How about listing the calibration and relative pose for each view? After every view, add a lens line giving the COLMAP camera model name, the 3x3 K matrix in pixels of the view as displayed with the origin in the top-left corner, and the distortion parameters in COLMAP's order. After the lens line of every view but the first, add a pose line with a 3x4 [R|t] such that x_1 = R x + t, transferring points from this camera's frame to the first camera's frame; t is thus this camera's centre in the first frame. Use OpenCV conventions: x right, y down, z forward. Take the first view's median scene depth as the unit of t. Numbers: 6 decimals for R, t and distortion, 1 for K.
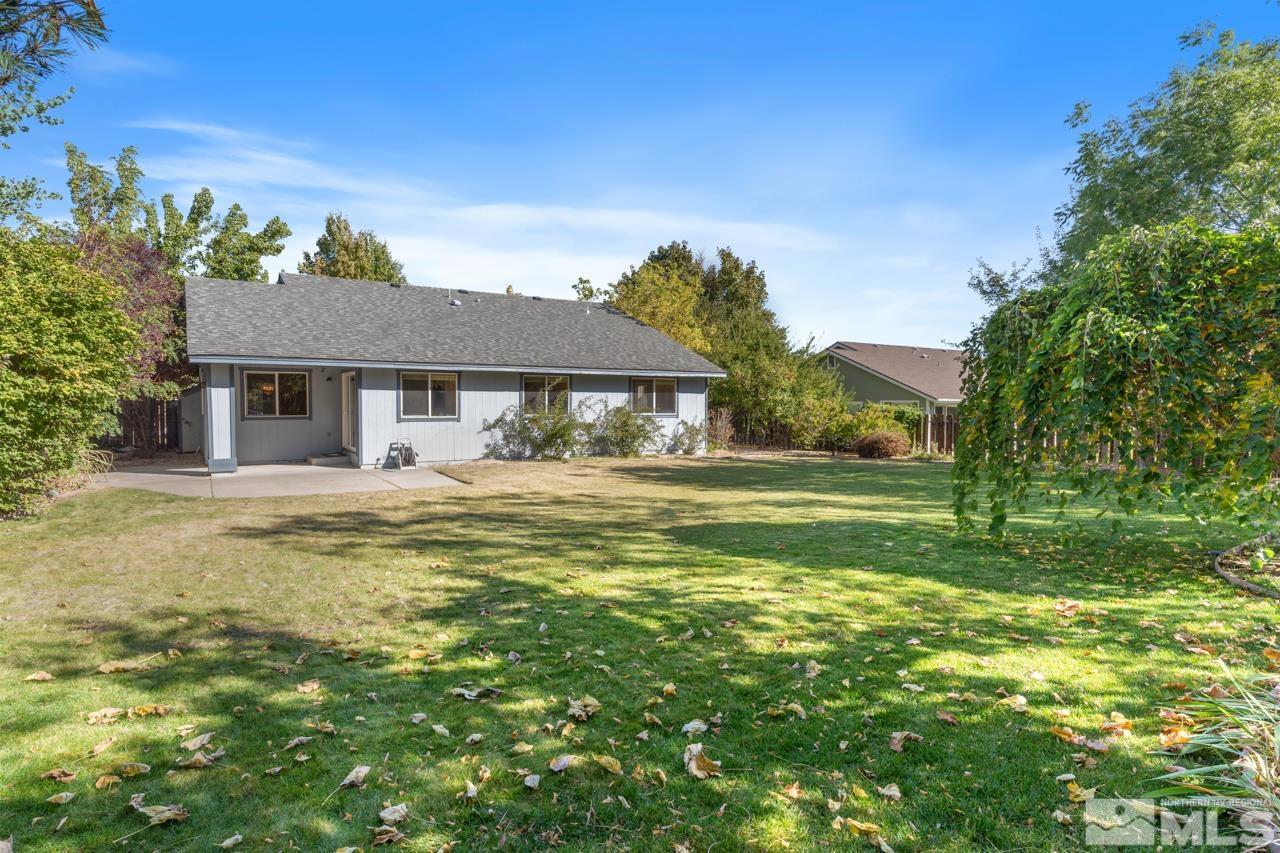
lens RADIAL K [[680.7, 0, 639.1], [0, 680.7, 419.1], [0, 0, 1]] dist [-0.000948, -0.000533]
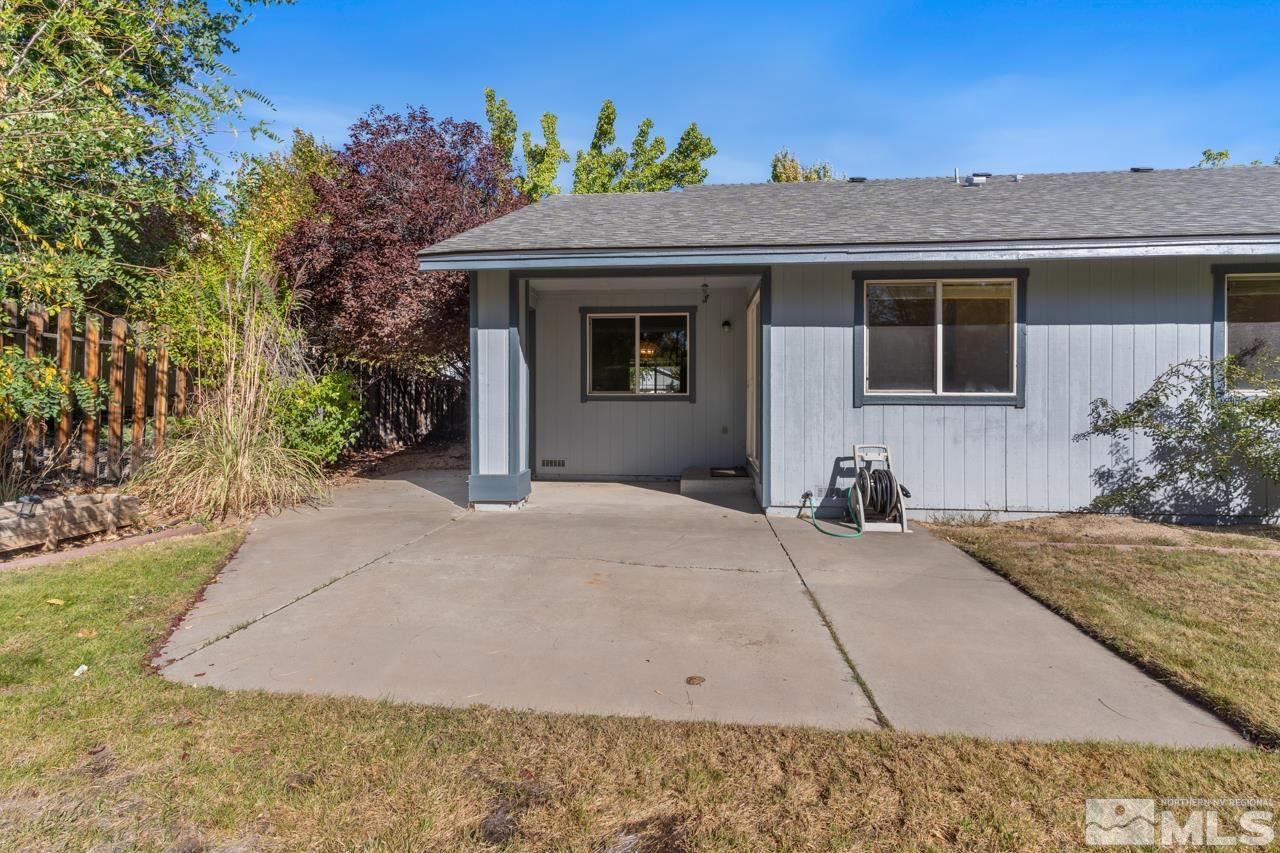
lens RADIAL K [[623.0, 0, 642.0], [0, 623.0, 403.4], [0, 0, 1]] dist [-0.021772, 0.000076]
pose [[0.773638, 0.000183, -0.633628, -0.215303], [-0.018434, 0.999583, -0.022219, 0.013500], [0.633360, 0.028870, 0.773318, 0.623385]]
